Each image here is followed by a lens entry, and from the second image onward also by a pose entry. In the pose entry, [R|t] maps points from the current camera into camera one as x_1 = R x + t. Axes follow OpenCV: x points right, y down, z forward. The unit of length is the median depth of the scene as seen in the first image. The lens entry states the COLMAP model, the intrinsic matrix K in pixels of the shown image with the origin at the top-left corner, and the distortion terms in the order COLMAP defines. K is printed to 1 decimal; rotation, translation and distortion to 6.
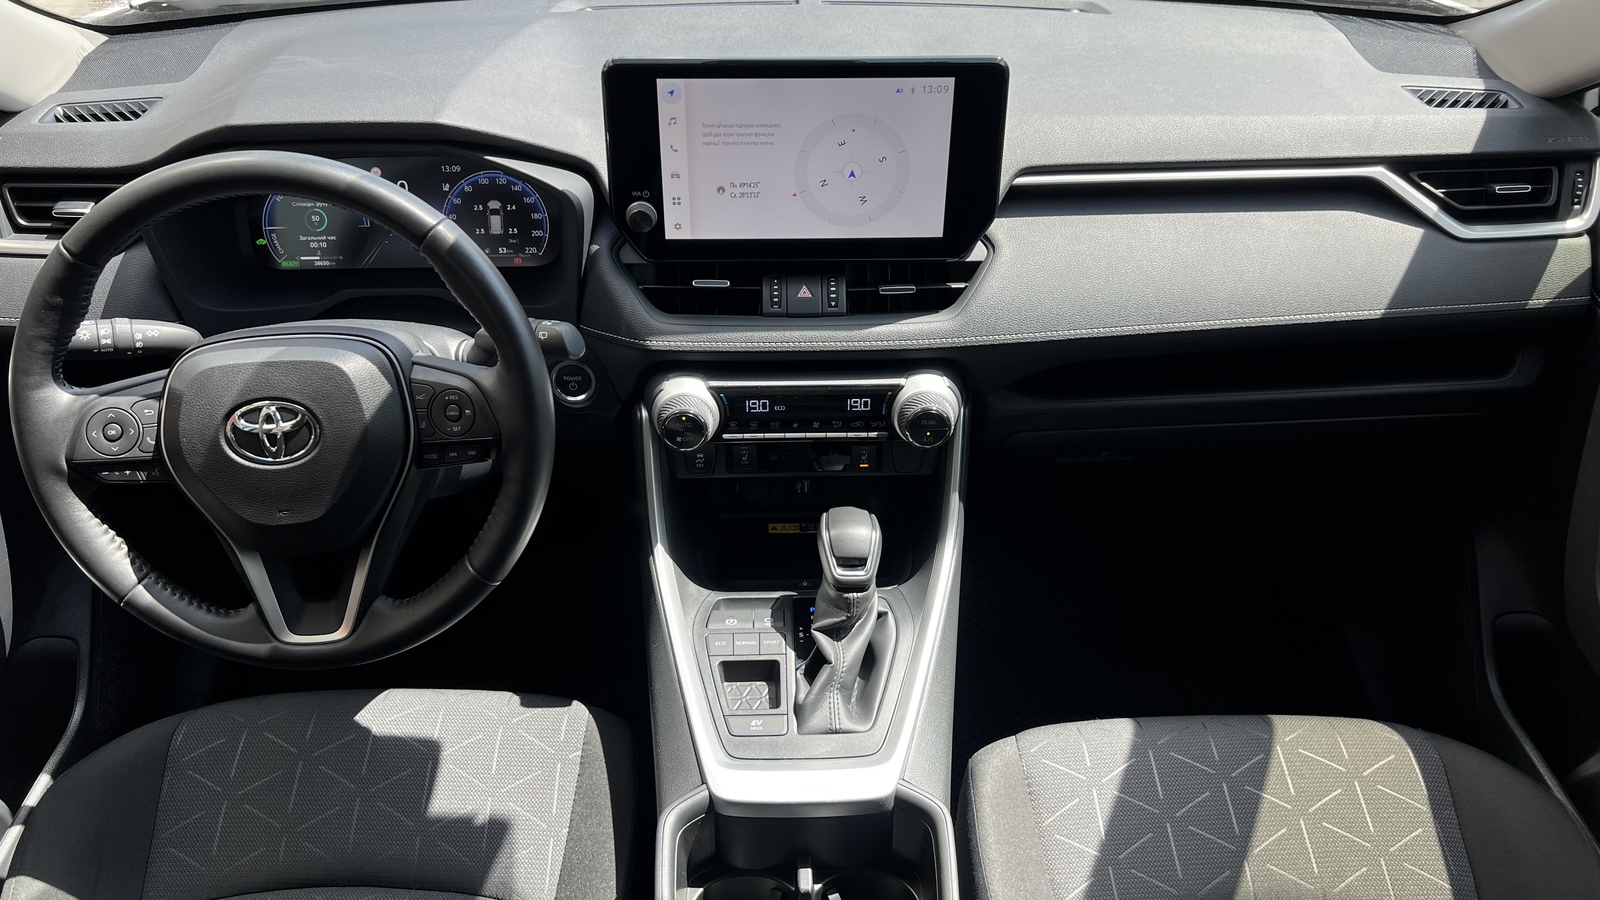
lens RADIAL K [[1152.4, 0, 800.0], [0, 1152.4, 450.0], [0, 0, 1]] dist [0.061619, -0.100280]
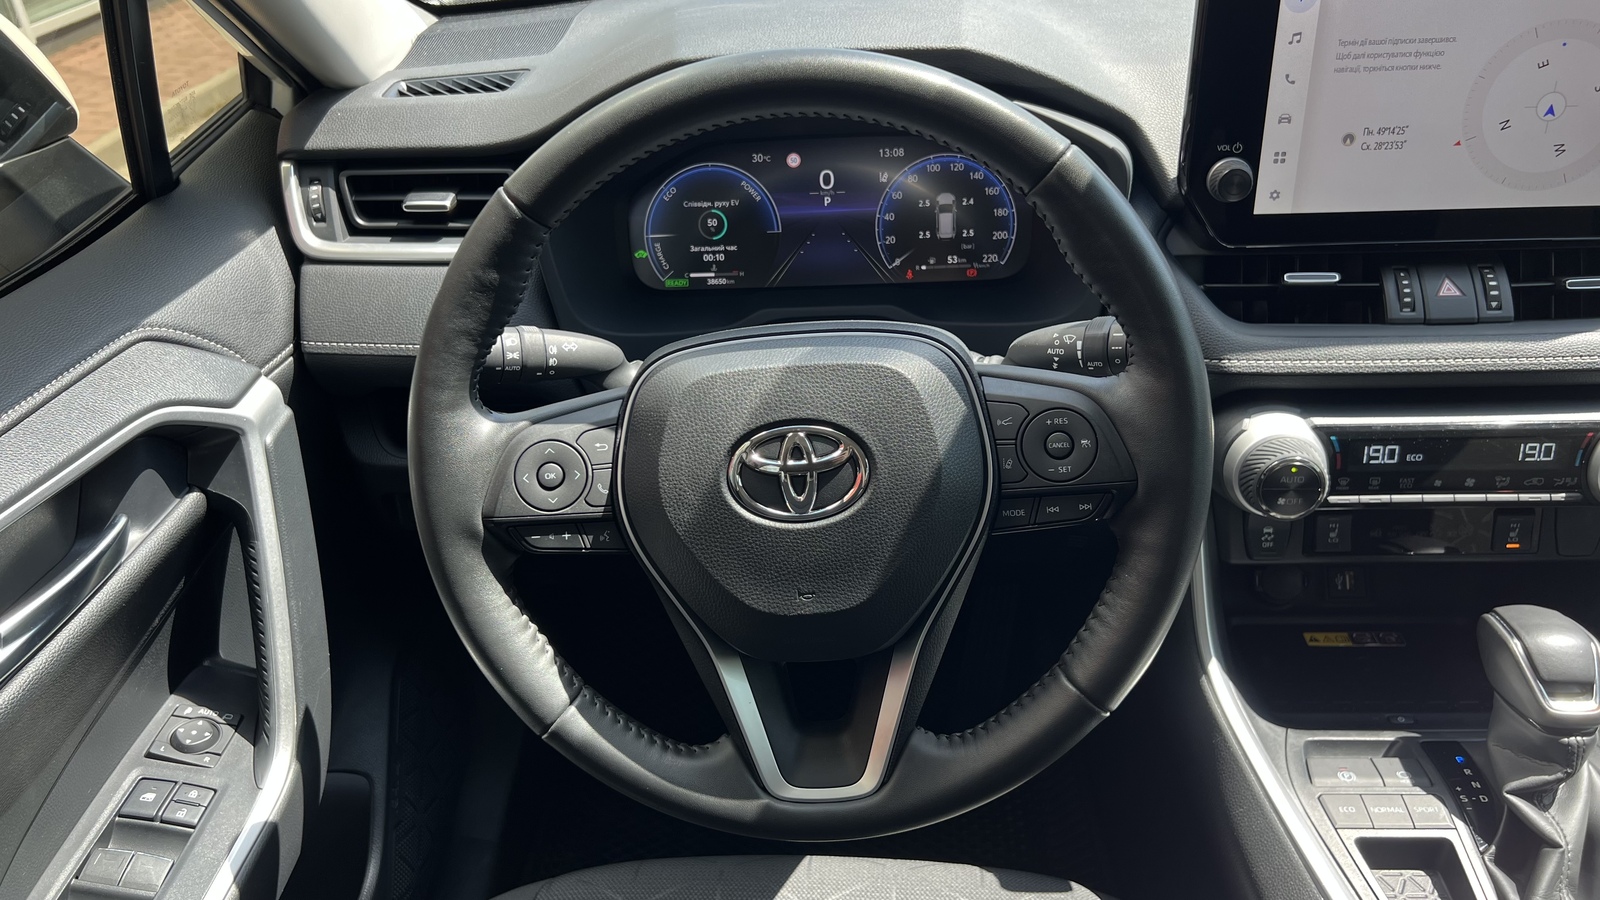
lens RADIAL K [[1164.0, 0, 800.0], [0, 1164.0, 450.0], [0, 0, 1]] dist [0.049251, -0.051945]
pose [[0.996169, -0.005390, -0.087280, -0.336420], [-0.003667, 0.994645, -0.103281, 0.034101], [0.087369, 0.103206, 0.990815, 0.294506]]
